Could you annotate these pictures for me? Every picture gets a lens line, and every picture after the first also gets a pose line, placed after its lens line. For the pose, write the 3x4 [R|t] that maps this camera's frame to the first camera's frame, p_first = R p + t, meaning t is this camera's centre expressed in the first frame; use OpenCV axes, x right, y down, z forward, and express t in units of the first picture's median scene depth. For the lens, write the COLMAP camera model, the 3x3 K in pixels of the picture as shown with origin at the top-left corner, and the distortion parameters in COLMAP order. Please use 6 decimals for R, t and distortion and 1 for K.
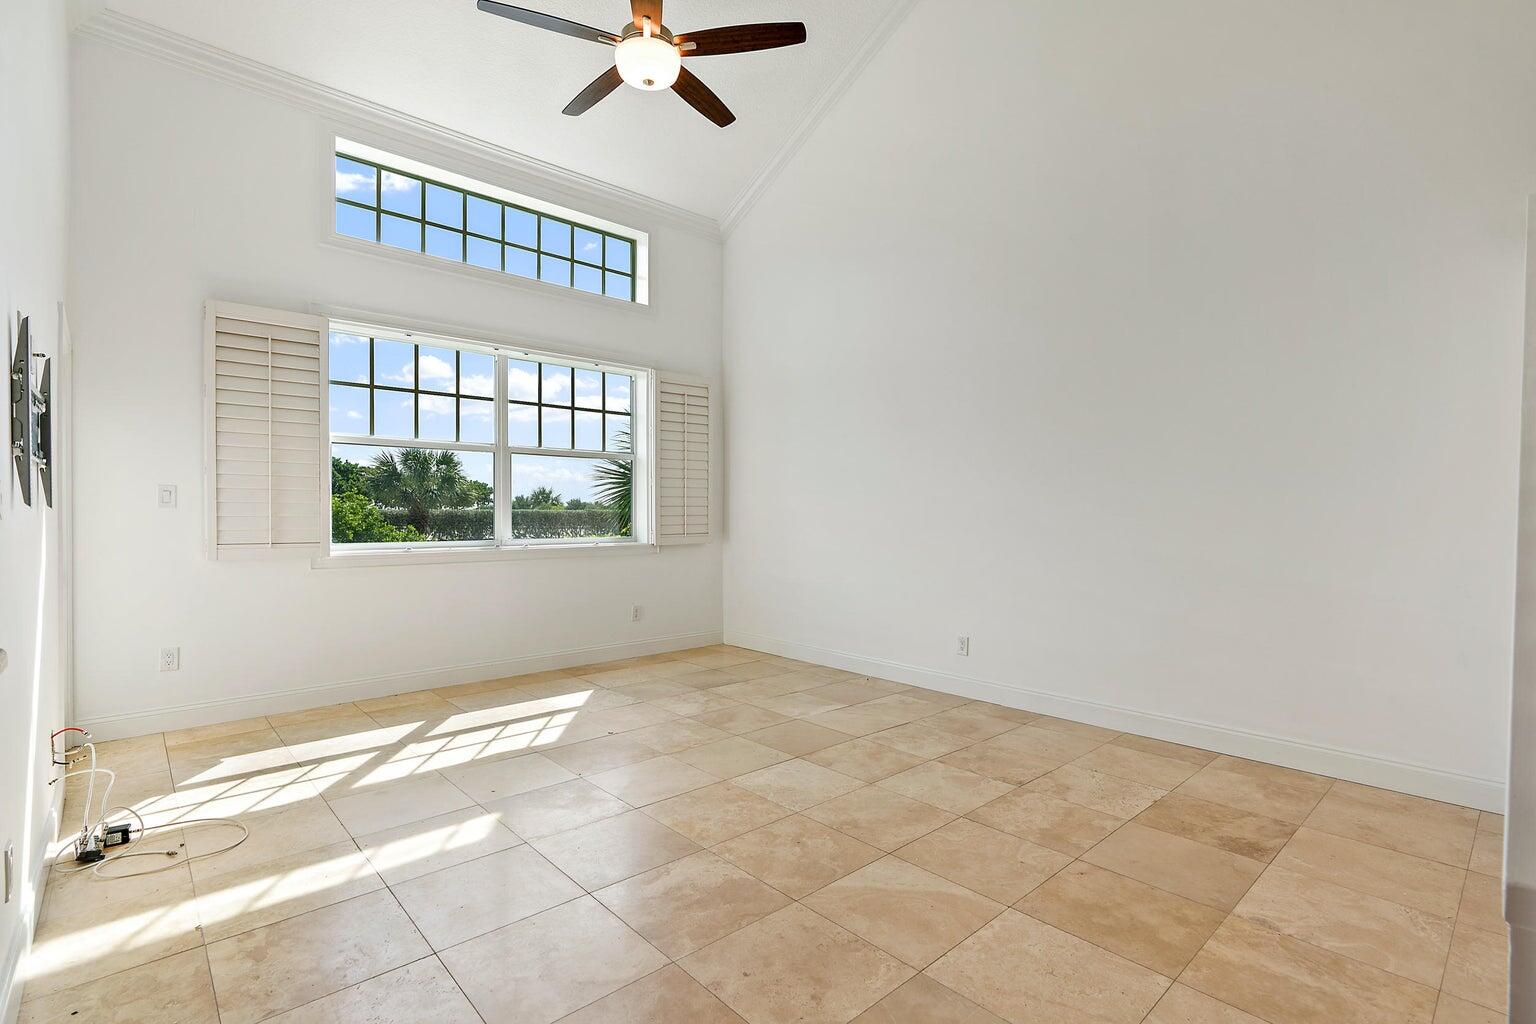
lens RADIAL K [[707.5, 0, 761.9], [0, 707.5, 521.4], [0, 0, 1]] dist [-0.019812, 0.001170]
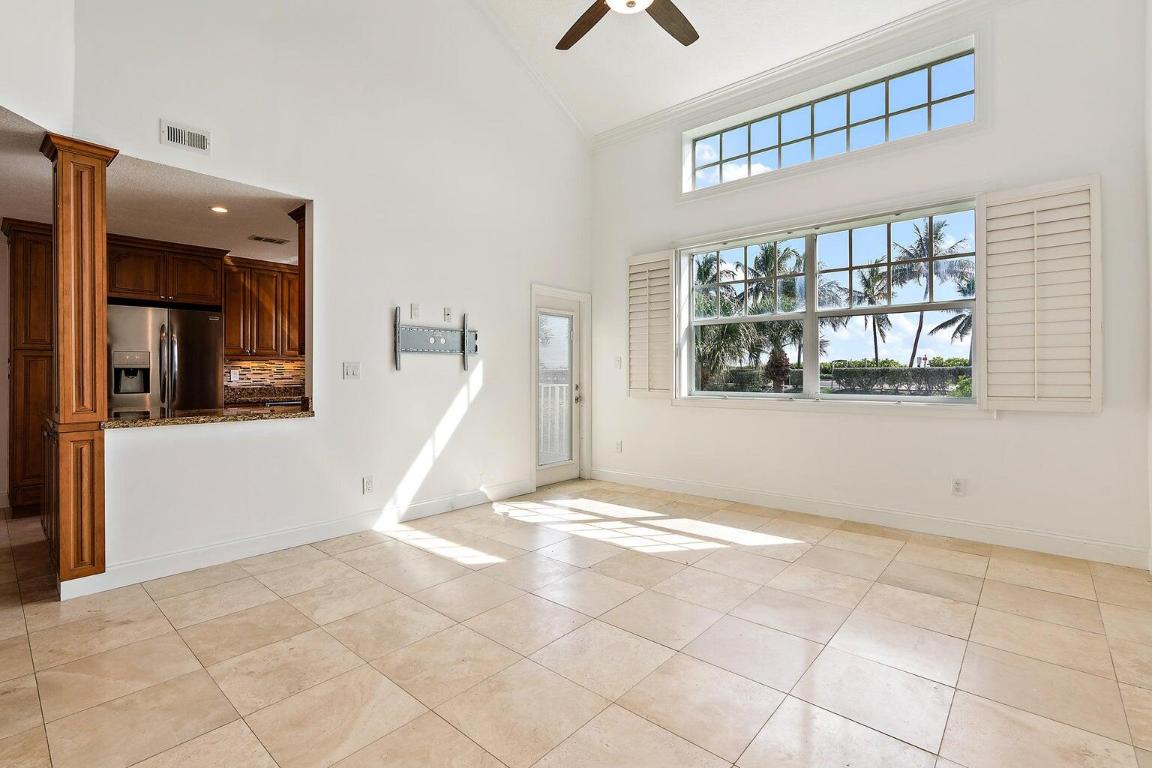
lens RADIAL K [[530.6, 0, 572.3], [0, 530.6, 374.0], [0, 0, 1]] dist [-0.019812, 0.001170]
pose [[0.118014, -0.004636, -0.993001, 0.602078], [-0.009479, 0.999938, -0.005795, 0.001675], [0.992967, 0.010097, 0.117962, 0.708547]]
